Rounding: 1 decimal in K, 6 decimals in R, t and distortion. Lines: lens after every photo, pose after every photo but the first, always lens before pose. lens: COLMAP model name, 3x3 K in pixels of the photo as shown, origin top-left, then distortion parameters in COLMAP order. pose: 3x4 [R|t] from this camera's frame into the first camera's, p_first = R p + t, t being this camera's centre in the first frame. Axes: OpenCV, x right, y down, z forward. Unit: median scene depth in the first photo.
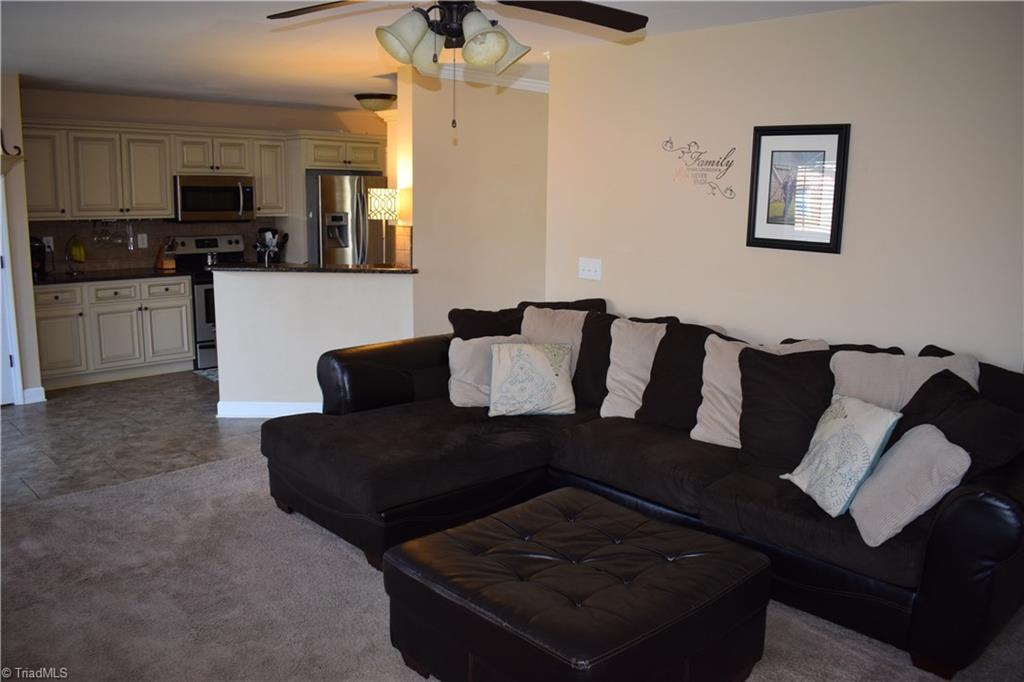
lens RADIAL K [[807.2, 0, 512.0], [0, 807.2, 341.0], [0, 0, 1]] dist [-0.088611, -0.001744]
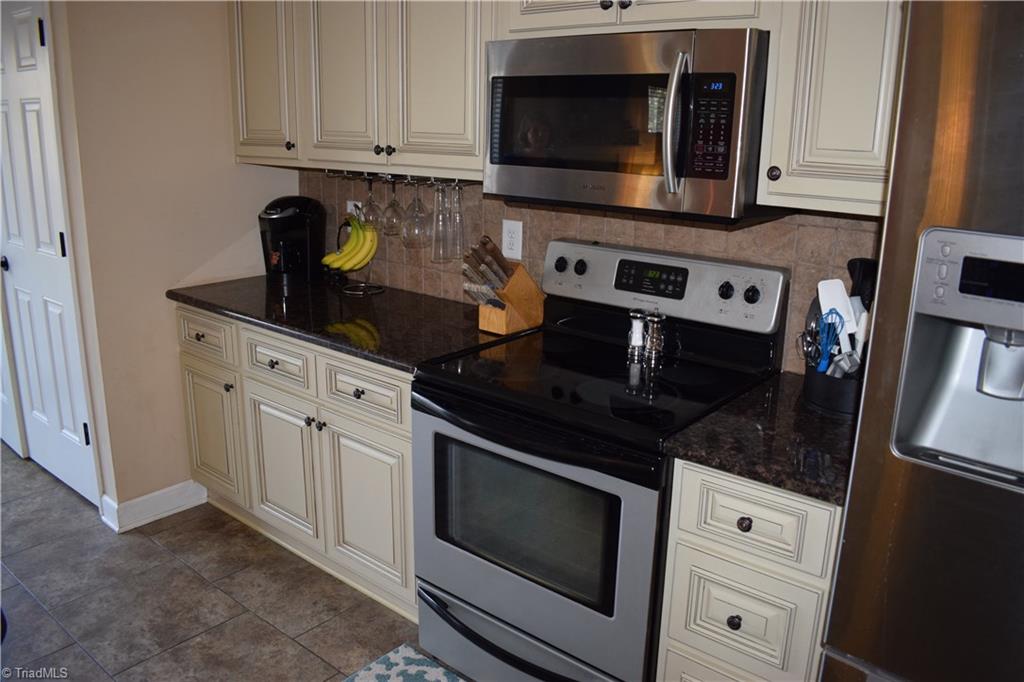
lens RADIAL K [[807.2, 0, 512.0], [0, 807.2, 341.0], [0, 0, 1]] dist [-0.088611, -0.001744]
pose [[0.109446, 0.243910, -0.963602, -0.095102], [-0.199966, 0.955009, 0.219022, -0.156721], [0.973671, 0.168716, 0.153295, 0.911487]]
